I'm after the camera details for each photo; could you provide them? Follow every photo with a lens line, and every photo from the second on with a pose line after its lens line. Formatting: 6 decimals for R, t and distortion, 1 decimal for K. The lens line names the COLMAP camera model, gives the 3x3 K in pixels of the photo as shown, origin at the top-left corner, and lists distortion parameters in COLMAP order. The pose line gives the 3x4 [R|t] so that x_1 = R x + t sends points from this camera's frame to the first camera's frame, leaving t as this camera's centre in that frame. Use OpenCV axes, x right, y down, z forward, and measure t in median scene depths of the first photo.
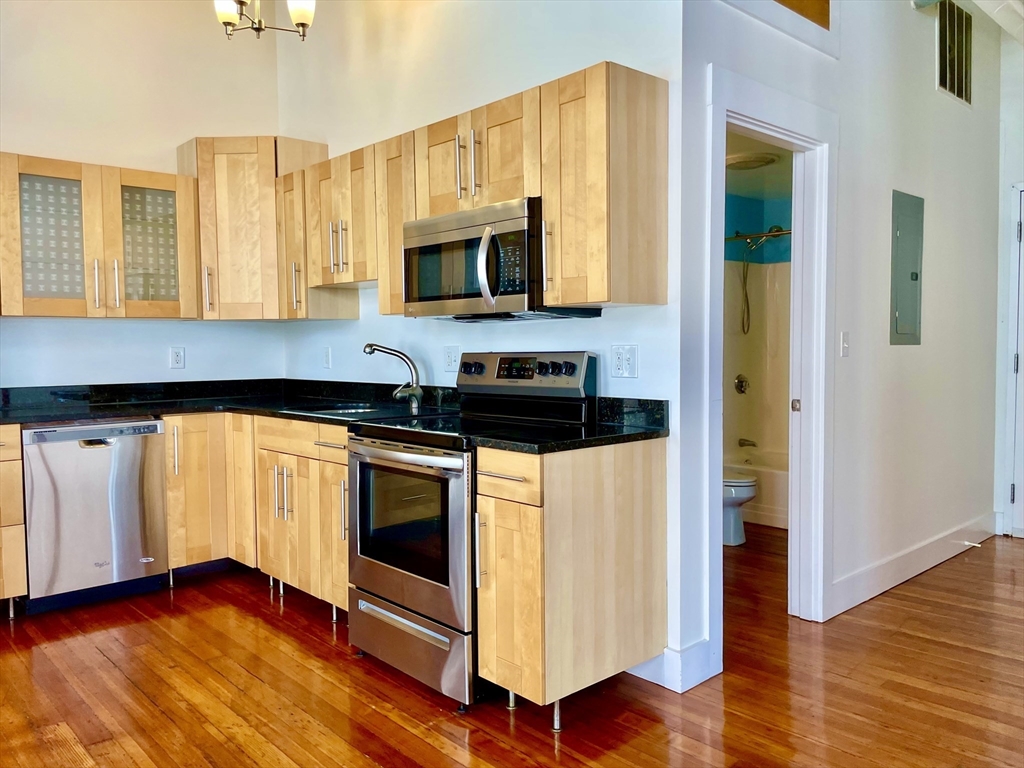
lens RADIAL K [[781.9, 0, 495.1], [0, 781.9, 377.2], [0, 0, 1]] dist [0.070057, -0.087348]
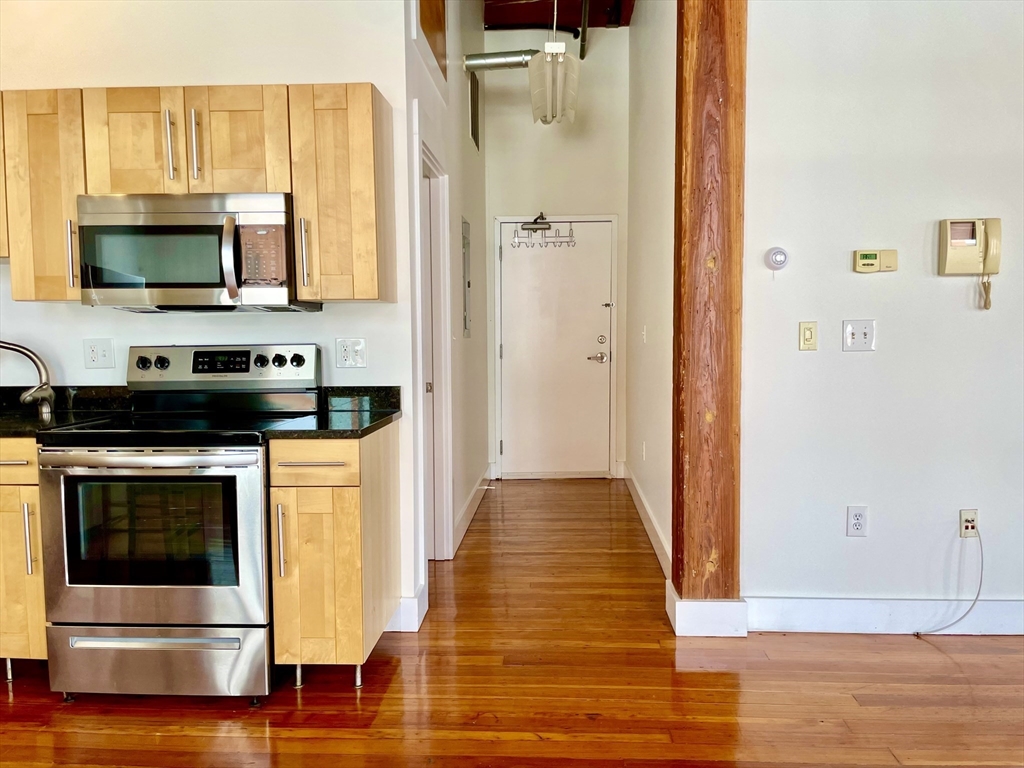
lens RADIAL K [[781.9, 0, 520.9], [0, 781.9, 391.9], [0, 0, 1]] dist [0.070057, -0.087348]
pose [[0.710072, -0.050897, 0.702287, -0.421741], [0.030496, 0.998671, 0.041543, -0.003864], [-0.703468, -0.008082, 0.710681, 0.047002]]
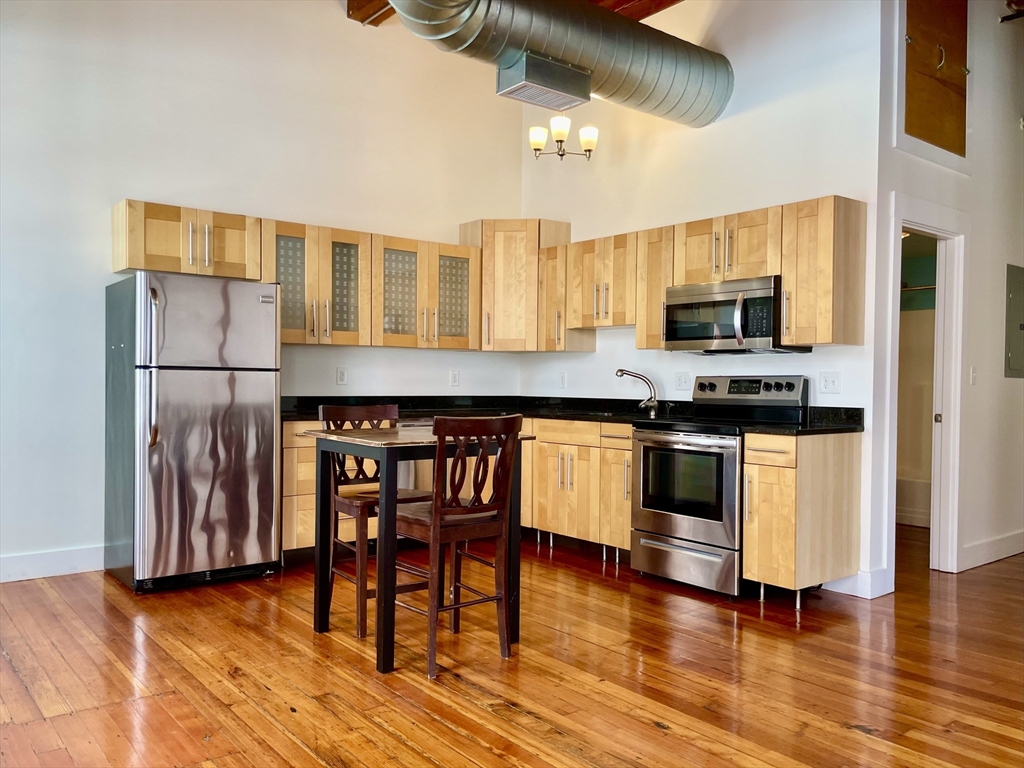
lens RADIAL K [[781.9, 0, 518.1], [0, 781.9, 391.6], [0, 0, 1]] dist [0.070057, -0.087348]
pose [[0.998186, 0.020202, -0.056714, -0.332070], [-0.021659, 0.999448, -0.025193, 0.046243], [0.056174, 0.026375, 0.998073, -0.524158]]
